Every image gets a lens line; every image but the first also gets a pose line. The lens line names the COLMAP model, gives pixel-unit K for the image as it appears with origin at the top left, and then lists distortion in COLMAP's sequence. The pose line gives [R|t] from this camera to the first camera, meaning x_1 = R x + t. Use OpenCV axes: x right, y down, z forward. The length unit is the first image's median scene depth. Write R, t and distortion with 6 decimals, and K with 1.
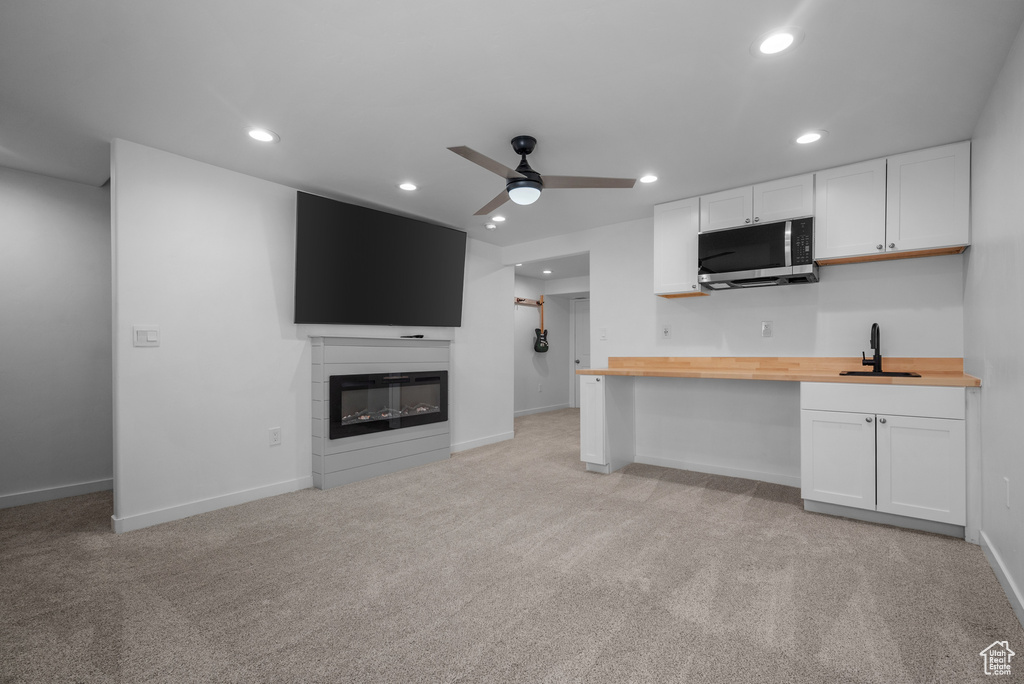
lens RADIAL K [[444.8, 0, 512.3], [0, 444.8, 354.6], [0, 0, 1]] dist [0.000065, -0.000019]
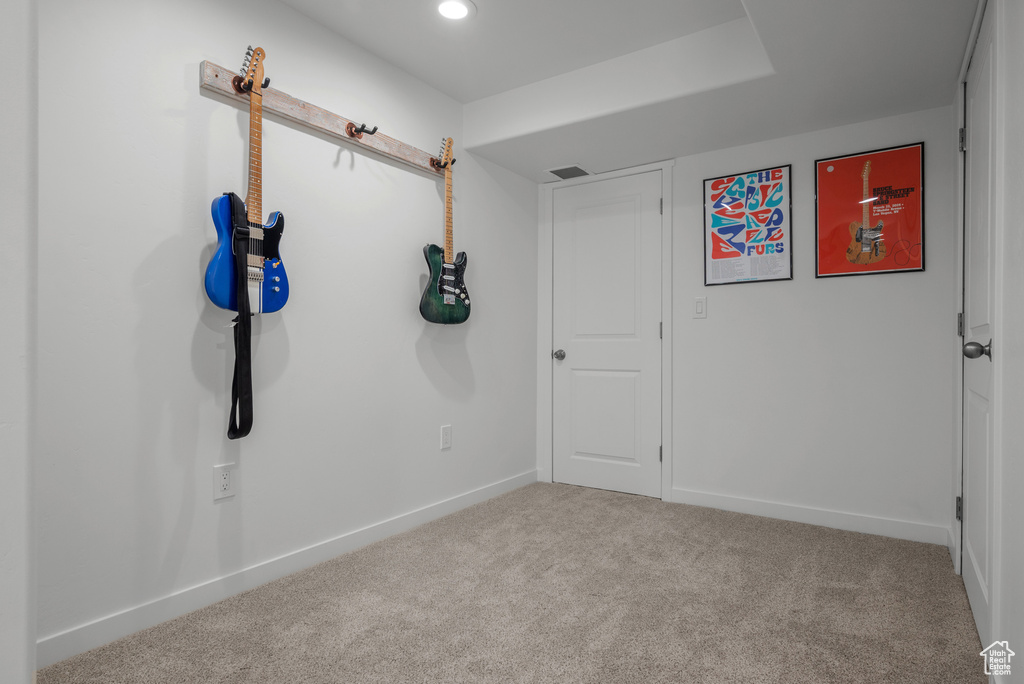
lens RADIAL K [[556.6, 0, 512.0], [0, 556.6, 342.0], [0, 0, 1]] dist [0.001624, 0.000198]
pose [[0.996939, 0.002501, 0.078140, 0.177921], [-0.001770, 0.999954, -0.009419, 0.024240], [-0.078160, 0.009252, 0.996898, 1.350218]]
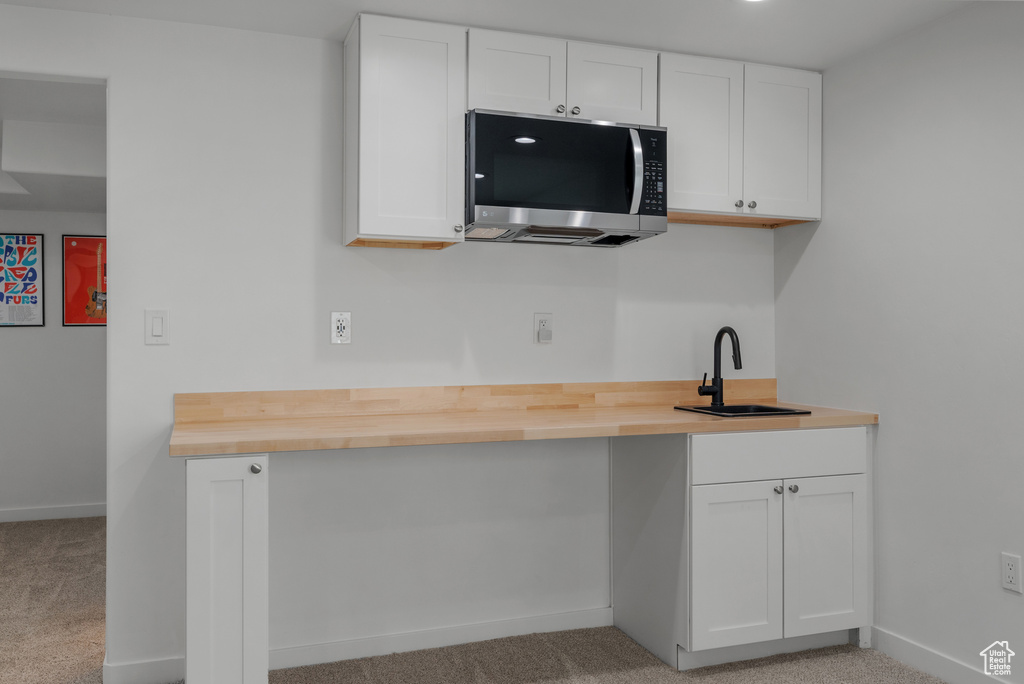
lens RADIAL K [[868.3, 0, 513.1], [0, 868.3, 331.5], [0, 0, 1]] dist [0.000765, 0.002292]
pose [[0.515640, 0.008921, 0.856759, -0.297123], [0.007505, 0.999860, -0.014928, -0.039784], [-0.856773, 0.014127, 0.515501, 0.526743]]
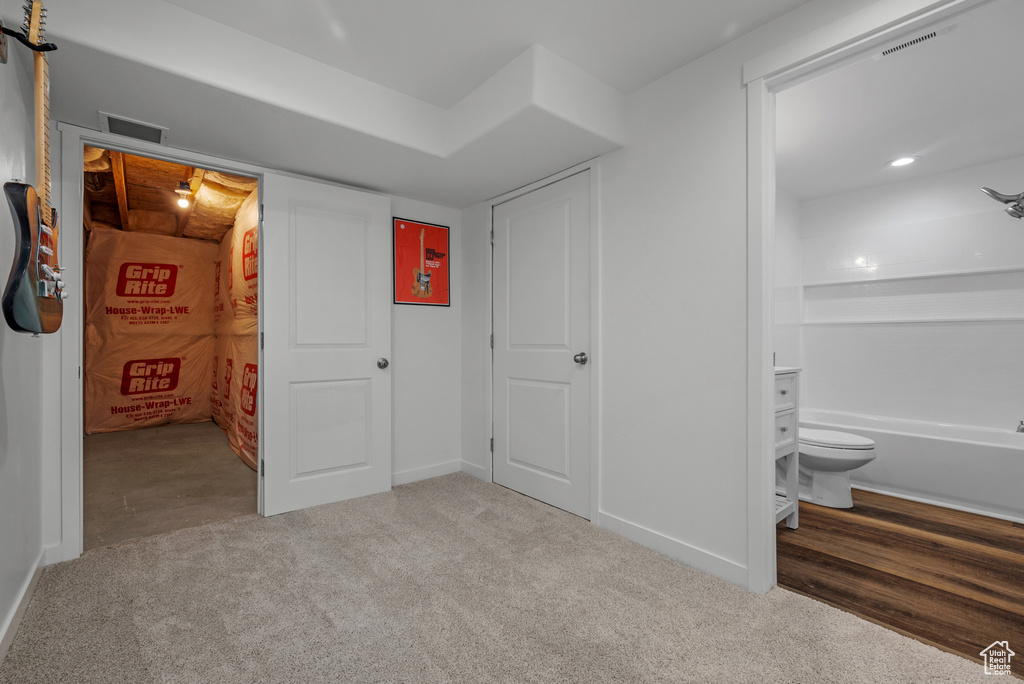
lens RADIAL K [[445.0, 0, 512.0], [0, 445.0, 342.0], [0, 0, 1]] dist [0.000195, 0.000036]
pose [[0.194004, -0.002888, 0.980996, -0.149316], [0.006283, 0.999979, 0.001701, -0.003335], [-0.980981, 0.005834, 0.194018, 1.742507]]
